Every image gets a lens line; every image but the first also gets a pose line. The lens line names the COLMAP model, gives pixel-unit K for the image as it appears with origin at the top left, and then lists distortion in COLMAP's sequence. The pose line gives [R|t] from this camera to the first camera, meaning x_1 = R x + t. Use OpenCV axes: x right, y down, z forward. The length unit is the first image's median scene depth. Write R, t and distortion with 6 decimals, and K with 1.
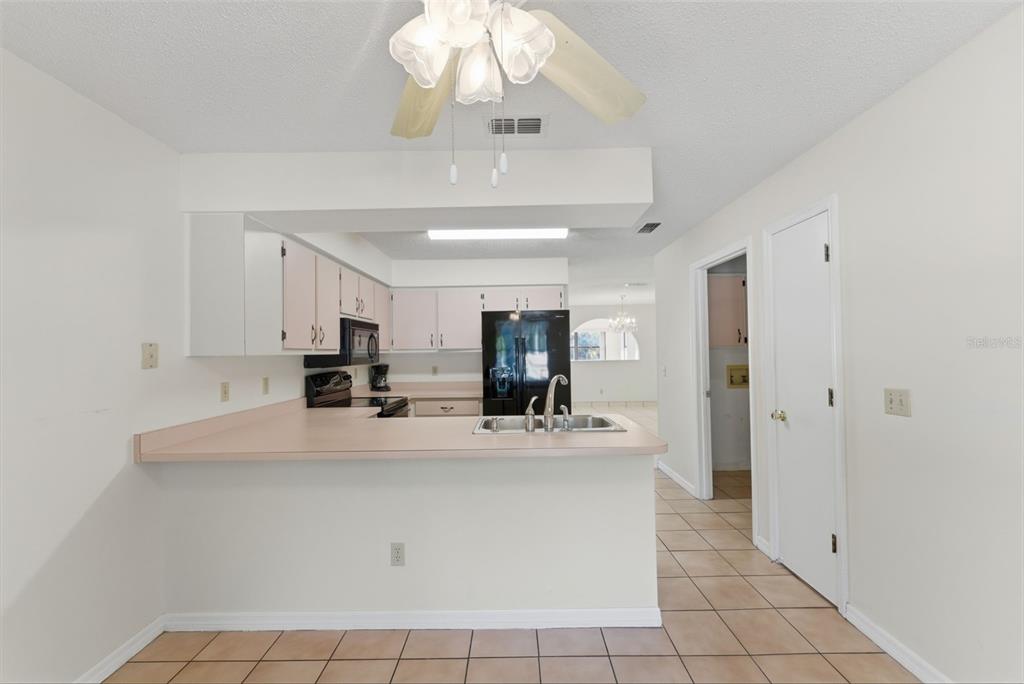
lens RADIAL K [[408.5, 0, 511.8], [0, 408.5, 344.0], [0, 0, 1]] dist [0.000153, 0.000188]
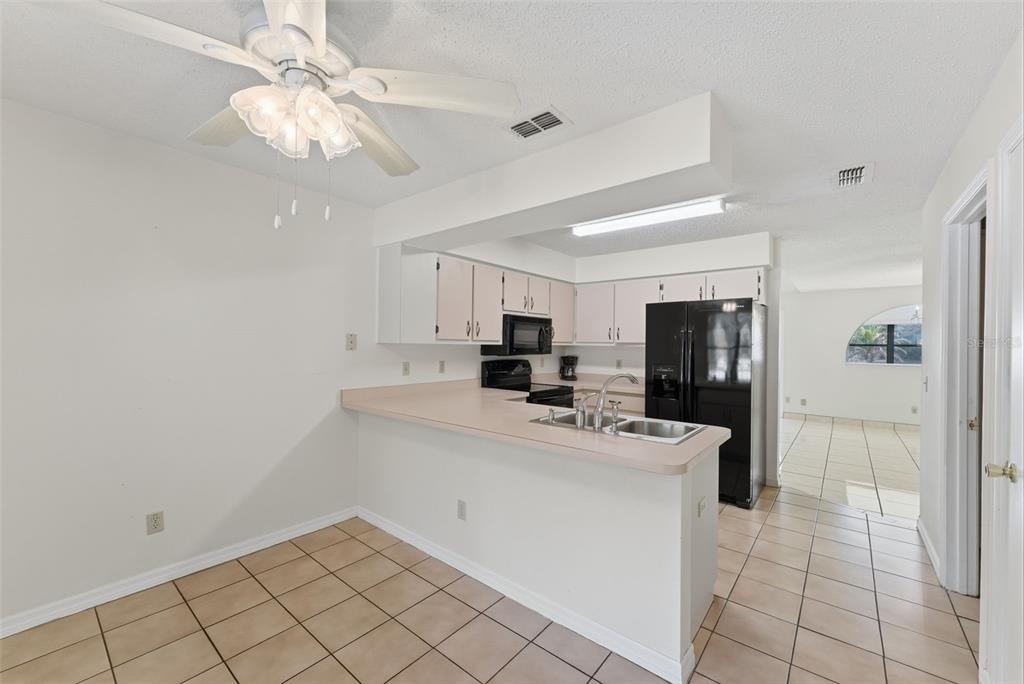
lens RADIAL K [[408.5, 0, 511.9], [0, 408.5, 342.1], [0, 0, 1]] dist [0.000153, 0.000188]
pose [[0.776066, 0.020899, -0.630306, 0.349767], [-0.013218, 0.999770, 0.016874, -0.003339], [0.630514, -0.004763, 0.776164, 0.091527]]
